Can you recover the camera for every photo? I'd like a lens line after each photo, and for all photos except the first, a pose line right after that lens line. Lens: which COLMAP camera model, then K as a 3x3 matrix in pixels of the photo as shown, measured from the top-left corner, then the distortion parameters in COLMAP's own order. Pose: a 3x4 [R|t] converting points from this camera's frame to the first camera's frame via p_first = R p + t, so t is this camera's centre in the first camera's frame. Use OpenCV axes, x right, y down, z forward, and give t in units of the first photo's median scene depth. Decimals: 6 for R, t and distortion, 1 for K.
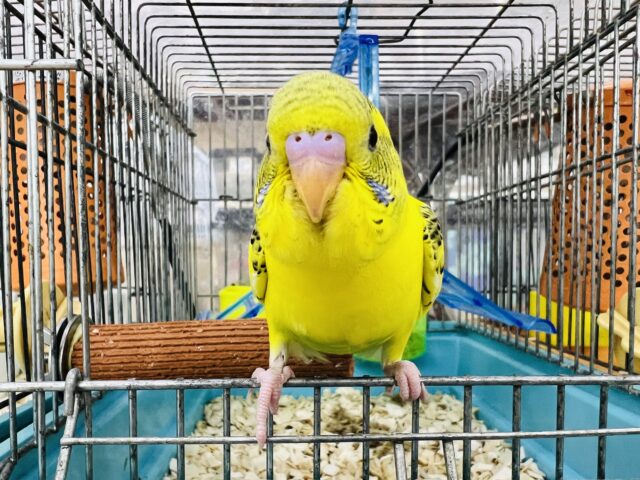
lens RADIAL K [[478.8, 0, 320.0], [0, 478.8, 240.0], [0, 0, 1]] dist [-0.006767, -0.001426]
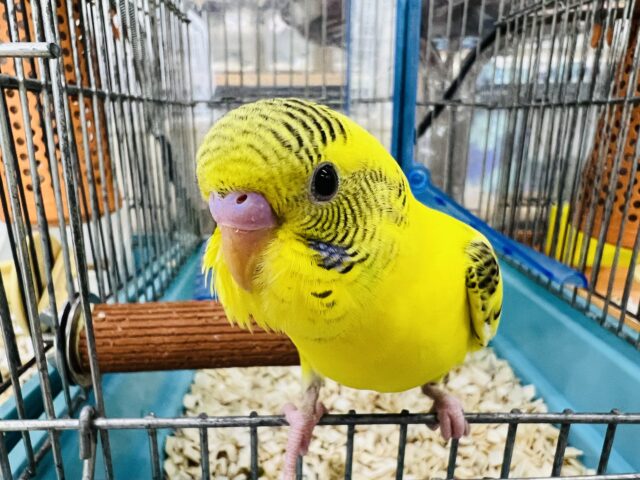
lens RADIAL K [[495.8, 0, 320.0], [0, 495.8, 240.0], [0, 0, 1]] dist [0.002536, -0.001838]
pose [[0.999633, 0.027012, 0.001892, -0.046174], [-0.026555, 0.964276, 0.263565, -0.168927], [0.005295, -0.263519, 0.964640, 0.100226]]
